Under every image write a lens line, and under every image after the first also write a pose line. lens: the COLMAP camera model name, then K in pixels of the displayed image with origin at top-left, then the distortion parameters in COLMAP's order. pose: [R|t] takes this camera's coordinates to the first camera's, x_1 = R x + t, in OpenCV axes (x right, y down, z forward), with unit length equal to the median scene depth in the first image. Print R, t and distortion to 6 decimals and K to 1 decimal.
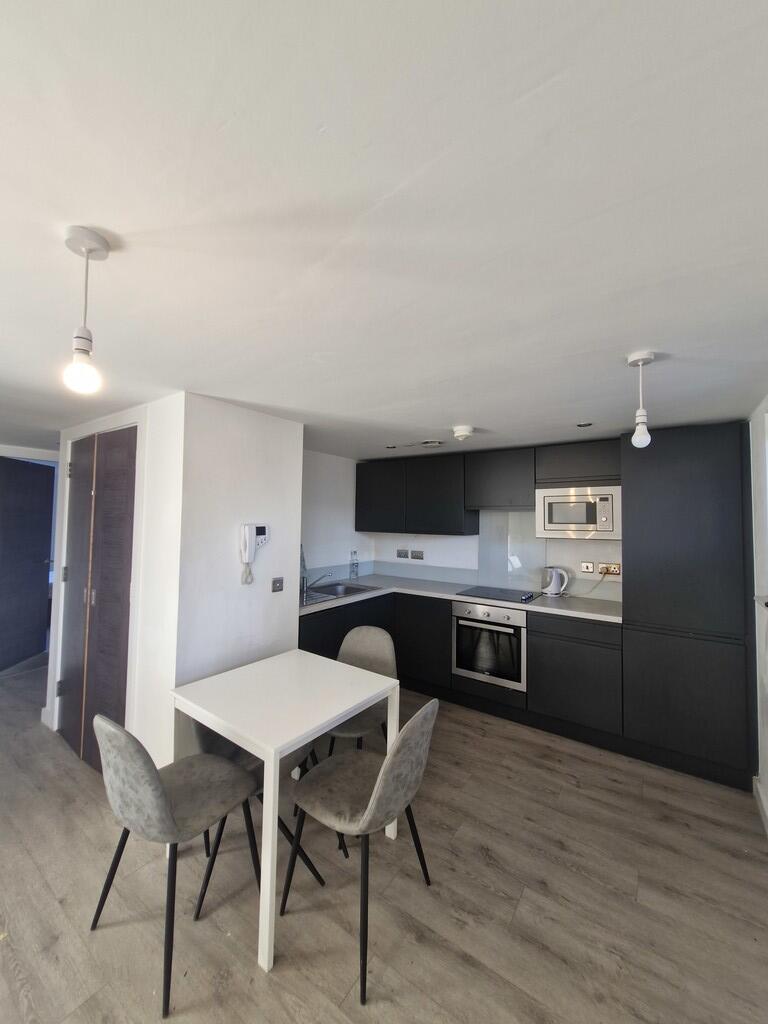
lens RADIAL K [[410.0, 0, 379.7], [0, 410.0, 502.3], [0, 0, 1]] dist [-0.000967, -0.000640]
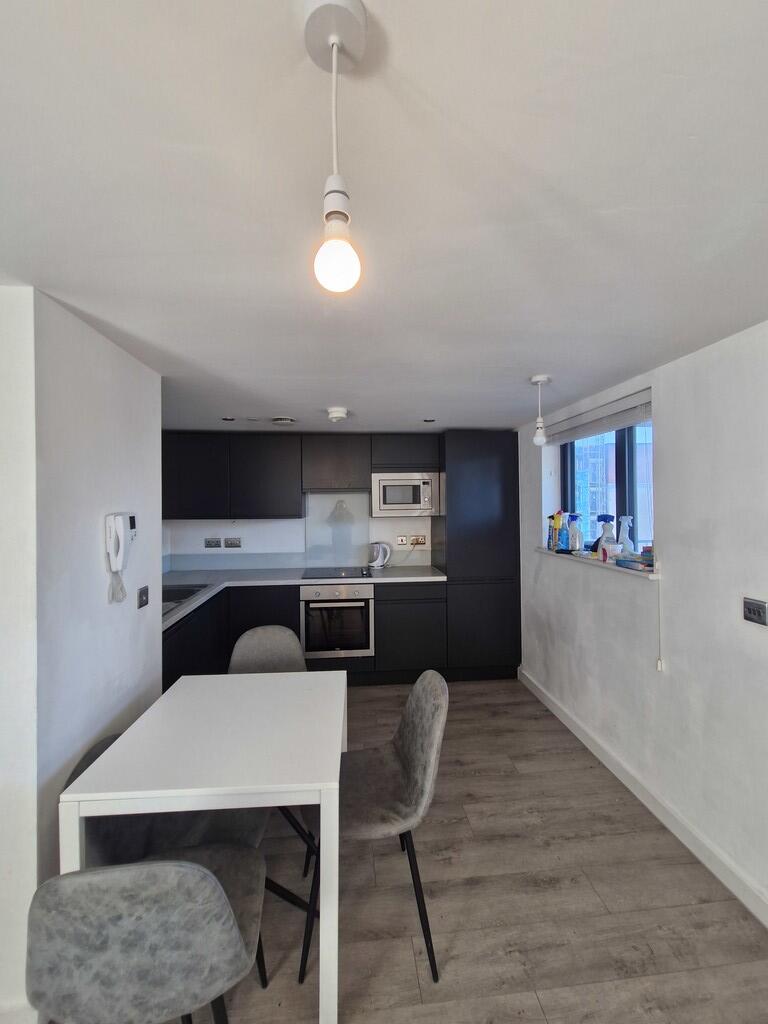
lens RADIAL K [[410.0, 0, 379.7], [0, 410.0, 502.3], [0, 0, 1]] dist [-0.000967, -0.000640]
pose [[0.750153, -0.017215, 0.661040, -0.402547], [-0.010237, 0.999239, 0.037640, 0.004924], [-0.661185, -0.035003, 0.749406, 0.191972]]
